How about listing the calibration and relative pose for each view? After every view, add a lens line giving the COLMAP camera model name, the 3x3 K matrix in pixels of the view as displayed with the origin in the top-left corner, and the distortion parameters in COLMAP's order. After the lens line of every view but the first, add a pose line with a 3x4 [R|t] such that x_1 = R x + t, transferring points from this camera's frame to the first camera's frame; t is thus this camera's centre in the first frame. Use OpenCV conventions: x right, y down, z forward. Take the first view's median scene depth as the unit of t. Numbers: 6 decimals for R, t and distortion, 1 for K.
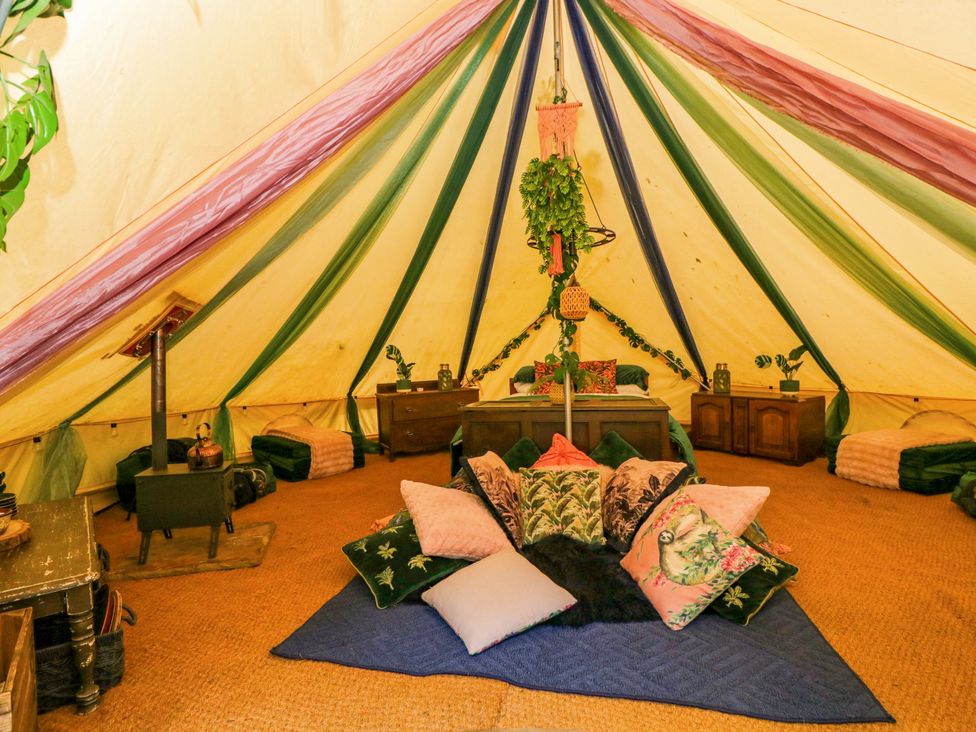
lens RADIAL K [[508.1, 0, 478.4], [0, 508.1, 366.5], [0, 0, 1]] dist [-0.000458, -0.013472]
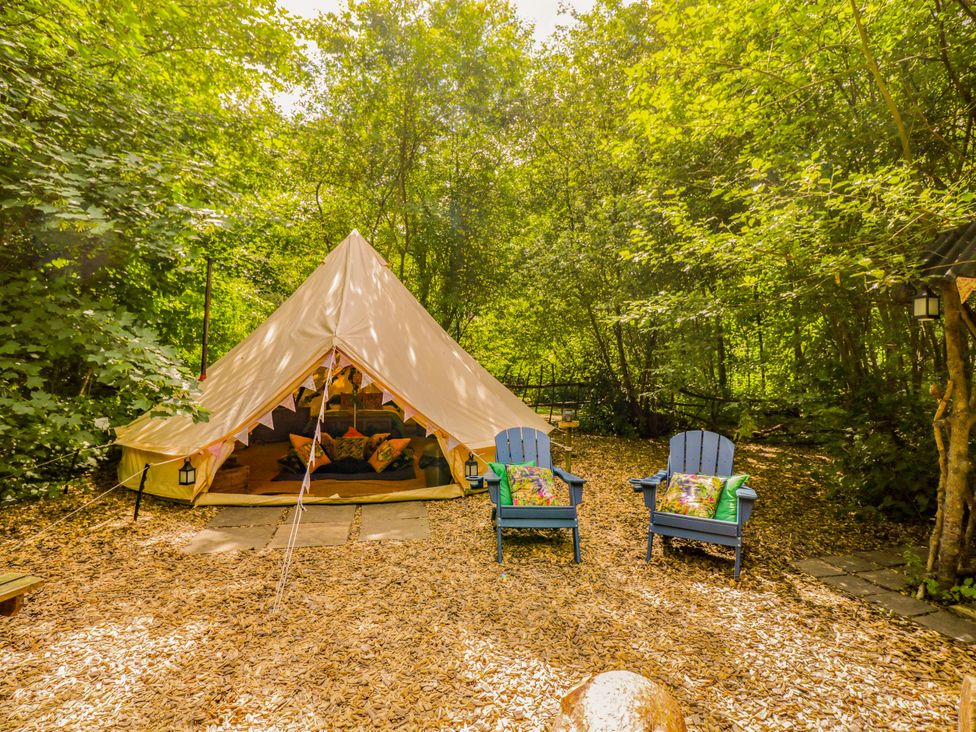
lens RADIAL K [[508.1, 0, 478.4], [0, 508.1, 366.5], [0, 0, 1]] dist [-0.000458, -0.013472]
pose [[0.923986, 0.039869, 0.380342, -0.295609], [-0.031160, 0.999093, -0.029030, -0.147456], [-0.381154, 0.014972, 0.924390, -2.029279]]
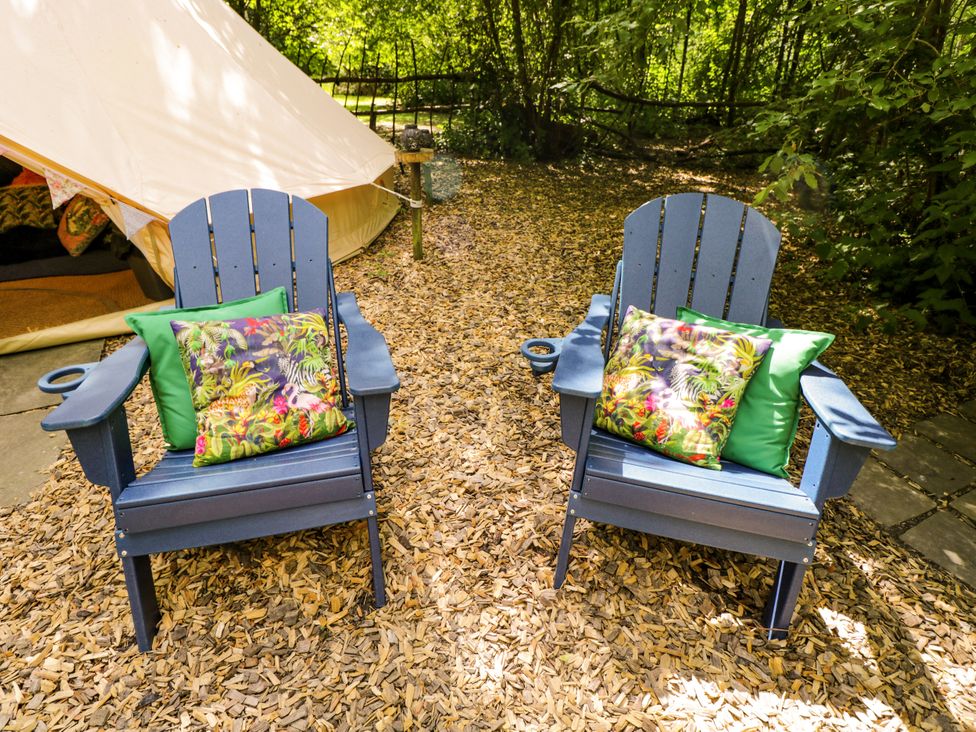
lens RADIAL K [[508.1, 0, 478.4], [0, 508.1, 366.5], [0, 0, 1]] dist [-0.000458, -0.013472]
pose [[0.822384, -0.249484, 0.511314, 0.401634], [-0.038906, 0.871960, 0.488028, -0.122886], [-0.567601, -0.421240, 0.707380, -1.141920]]
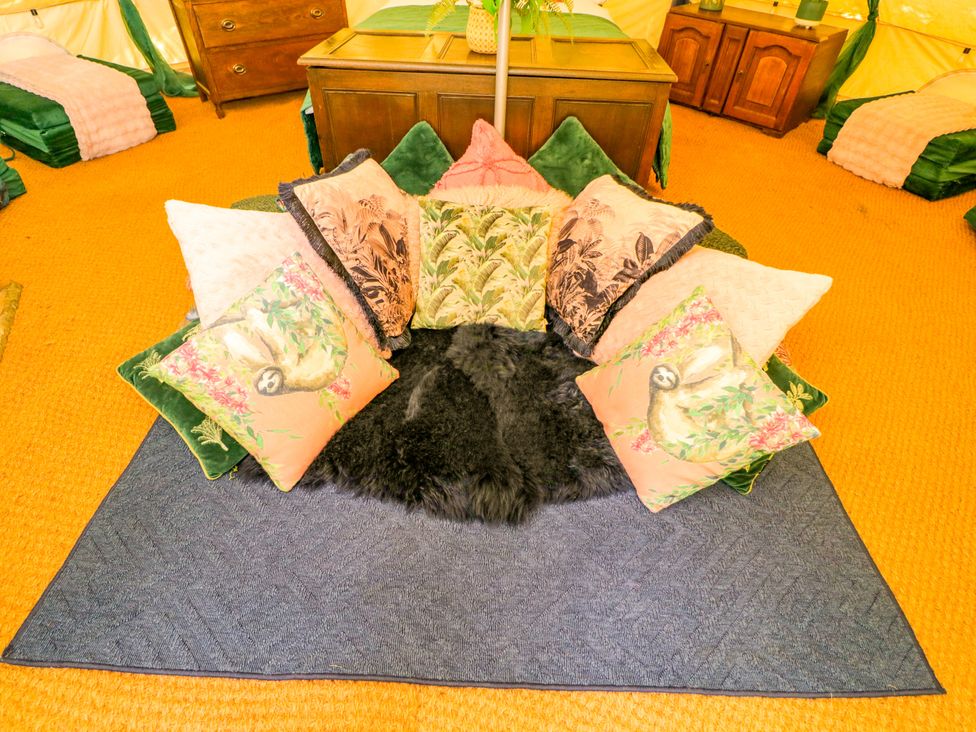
lens RADIAL K [[508.1, 0, 478.4], [0, 508.1, 366.5], [0, 0, 1]] dist [-0.000458, -0.013472]
pose [[0.981453, -0.087840, 0.170394, 0.034501], [-0.049720, 0.741793, 0.668784, -0.055549], [-0.185143, -0.664852, 0.723667, 0.461807]]
